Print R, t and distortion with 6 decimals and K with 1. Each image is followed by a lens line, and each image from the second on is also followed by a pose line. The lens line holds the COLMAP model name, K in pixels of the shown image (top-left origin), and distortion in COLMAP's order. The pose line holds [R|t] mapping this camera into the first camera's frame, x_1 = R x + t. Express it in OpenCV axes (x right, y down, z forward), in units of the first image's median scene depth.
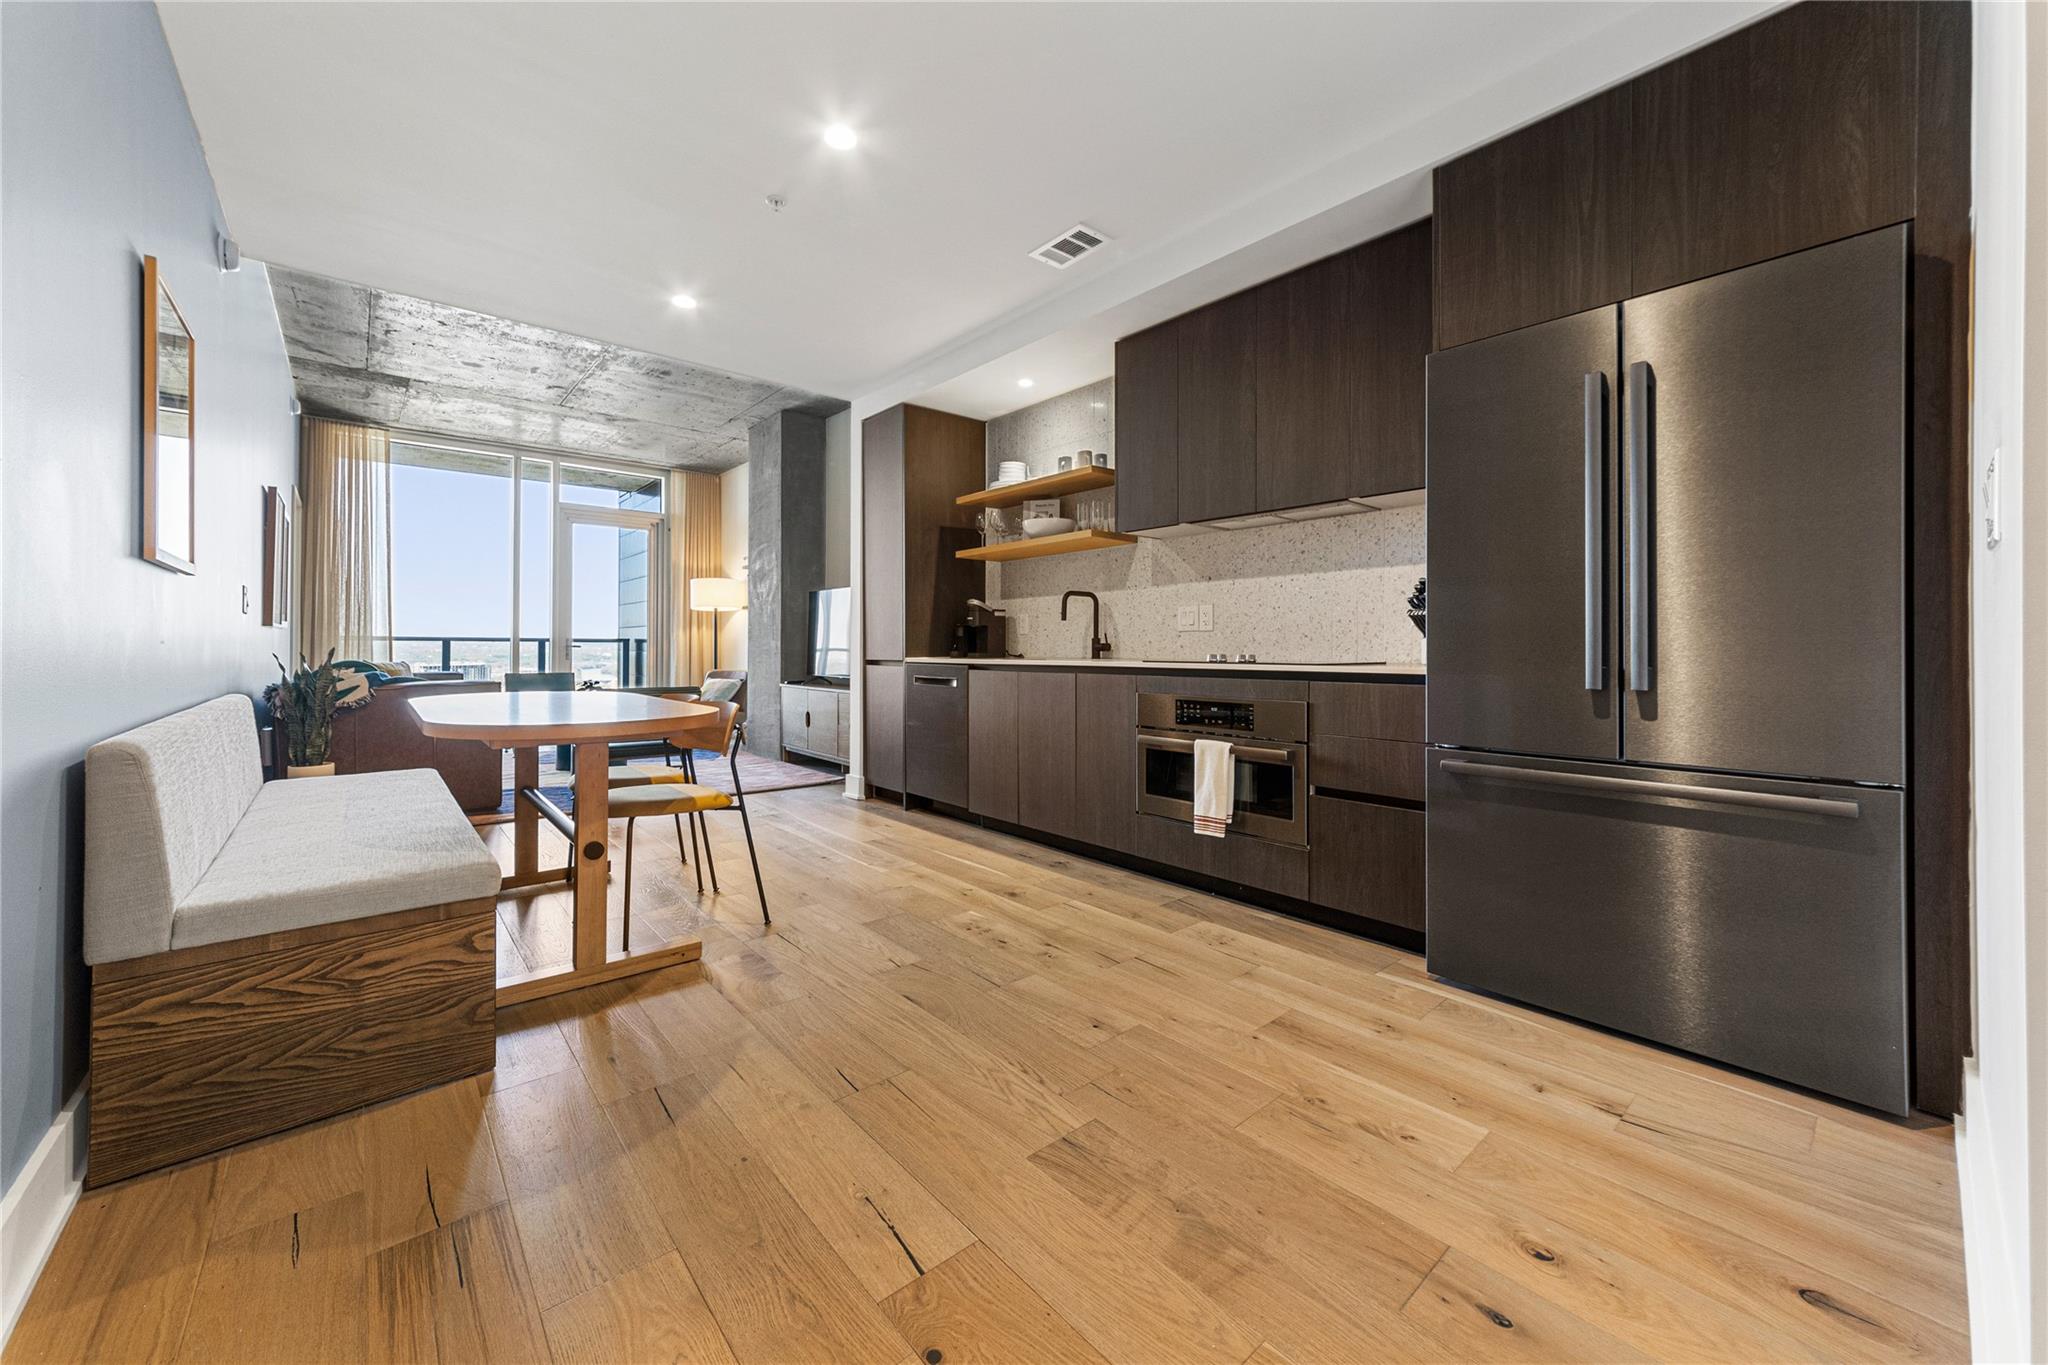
lens RADIAL K [[749.8, 0, 998.7], [0, 749.8, 648.2], [0, 0, 1]] dist [0.004827, 0.001480]
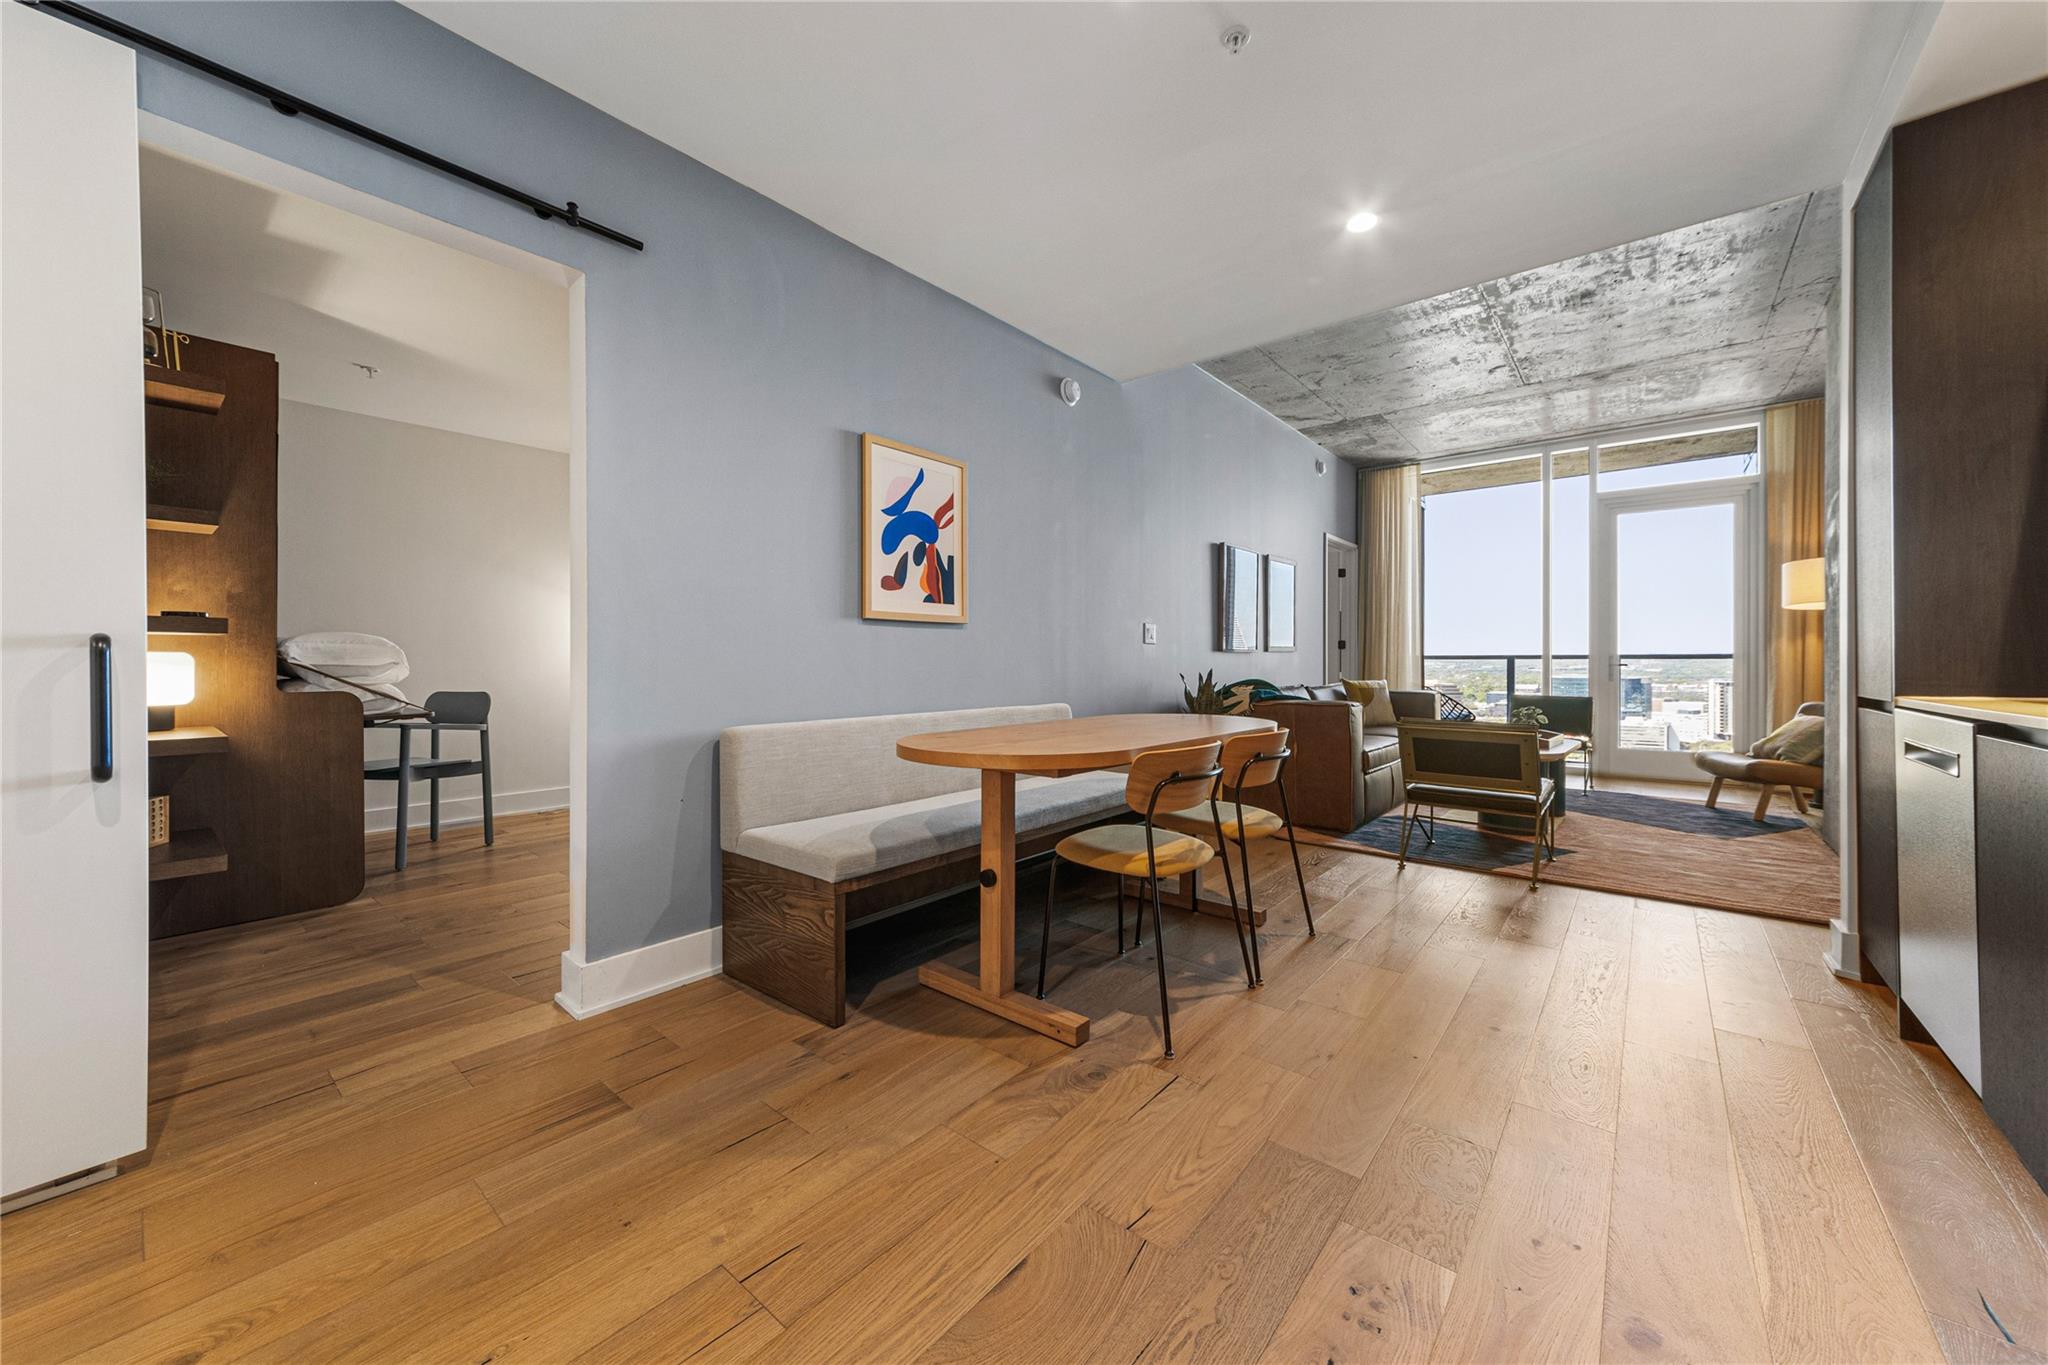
lens RADIAL K [[749.8, 0, 1037.3], [0, 749.8, 670.3], [0, 0, 1]] dist [0.004827, 0.001480]
pose [[0.200627, 0.007486, -0.979639, 0.270078], [0.002263, 0.999965, 0.008104, -0.010280], [0.979665, -0.003843, 0.200603, 0.516438]]
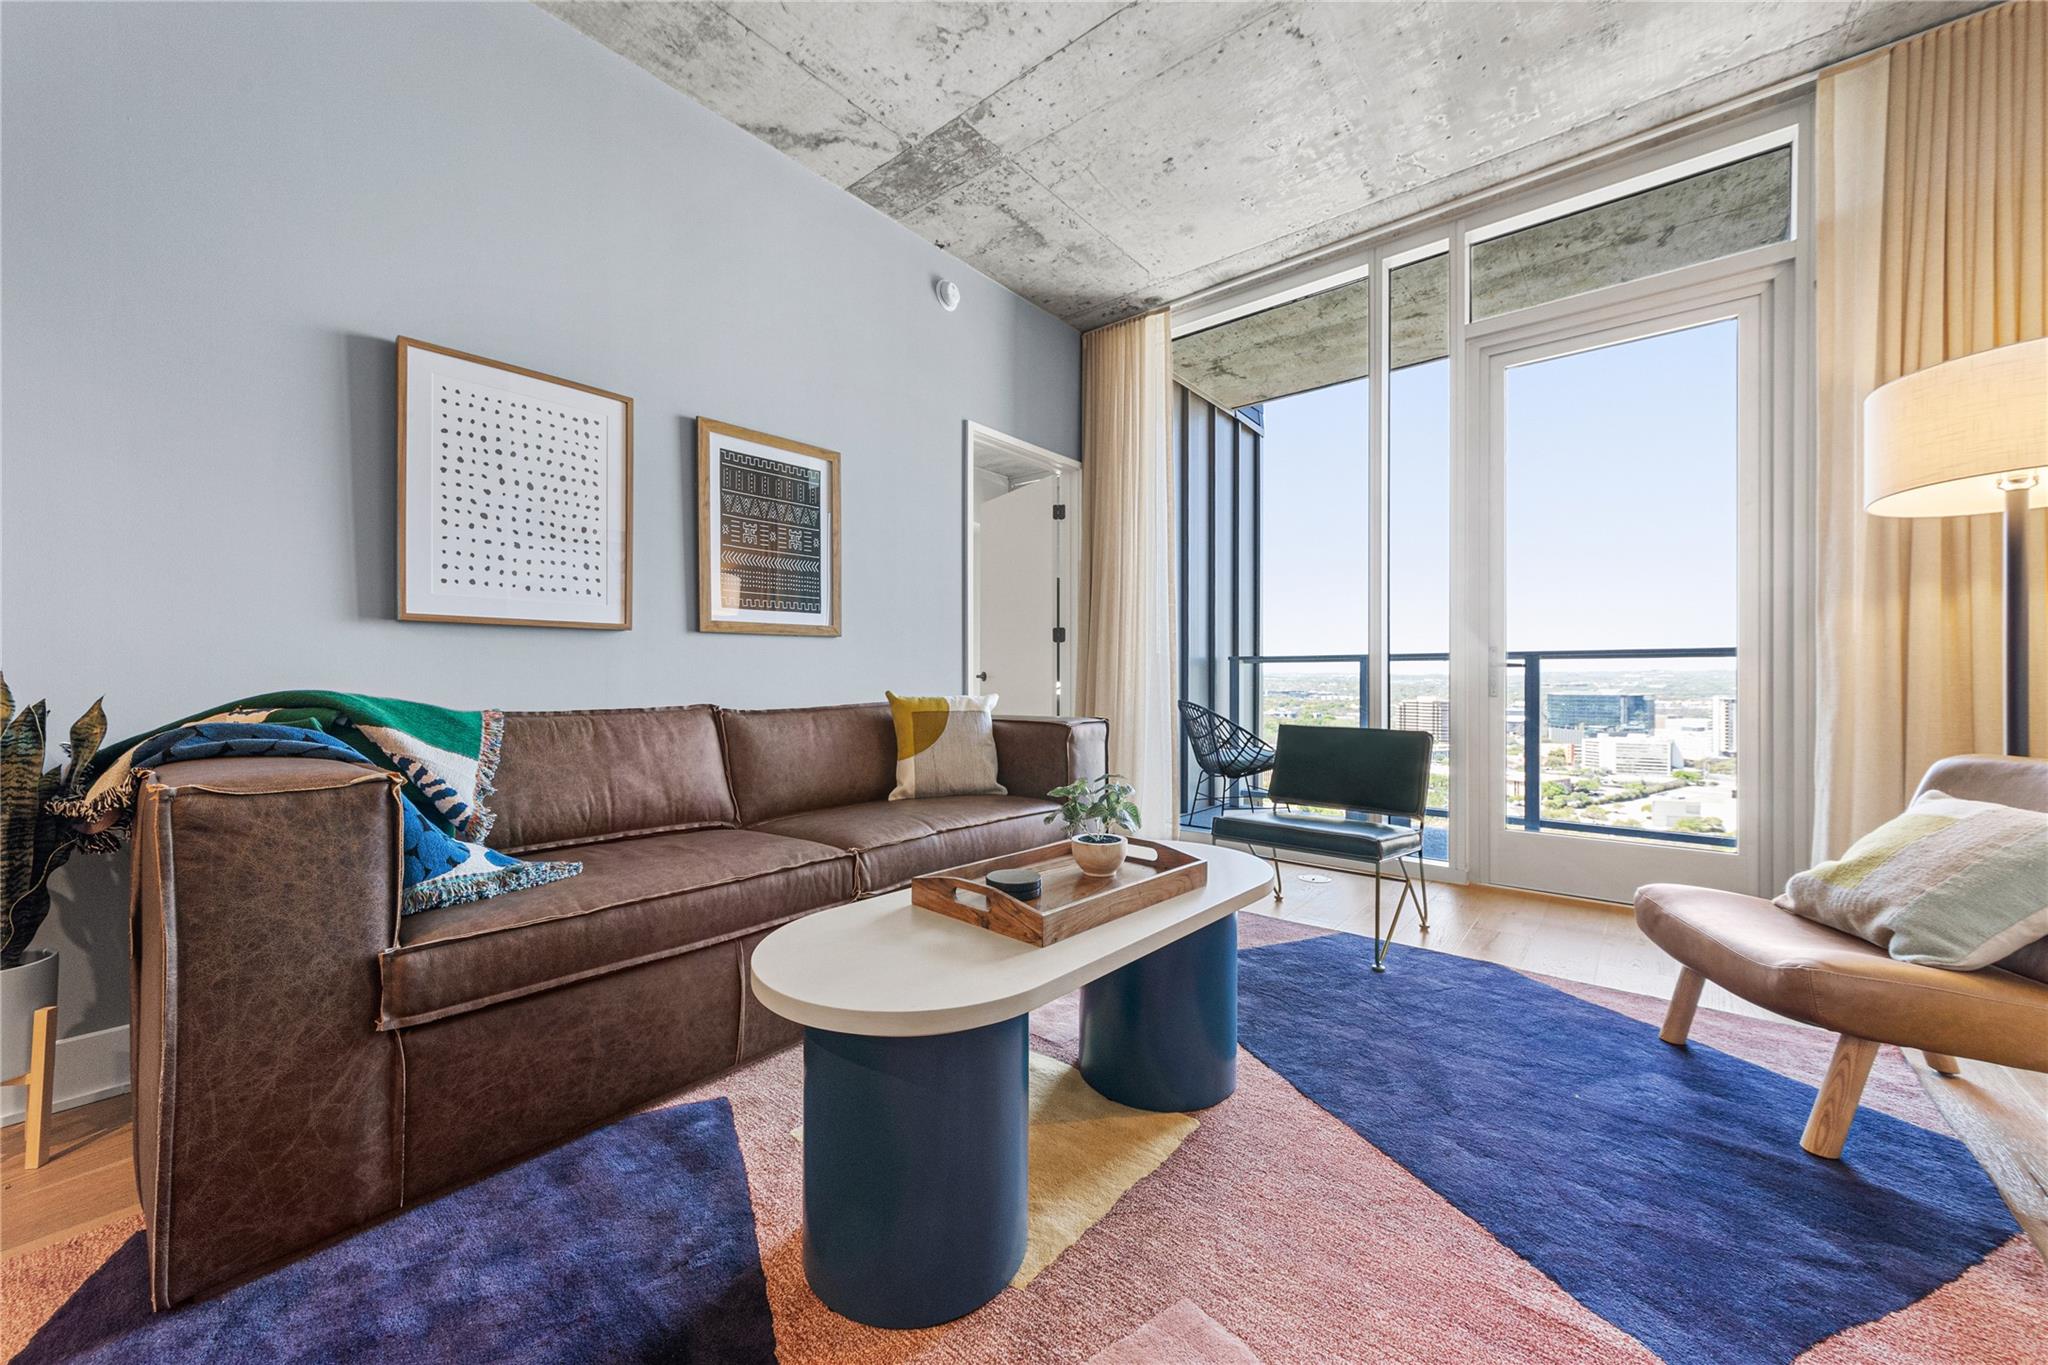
lens RADIAL K [[749.8, 0, 1025.8], [0, 749.8, 678.2], [0, 0, 1]] dist [0.004827, 0.001480]
pose [[0.189531, -0.003332, -0.981869, -0.488478], [0.001537, 0.999994, -0.003097, 0.014482], [0.981873, -0.000922, 0.189535, 1.575198]]
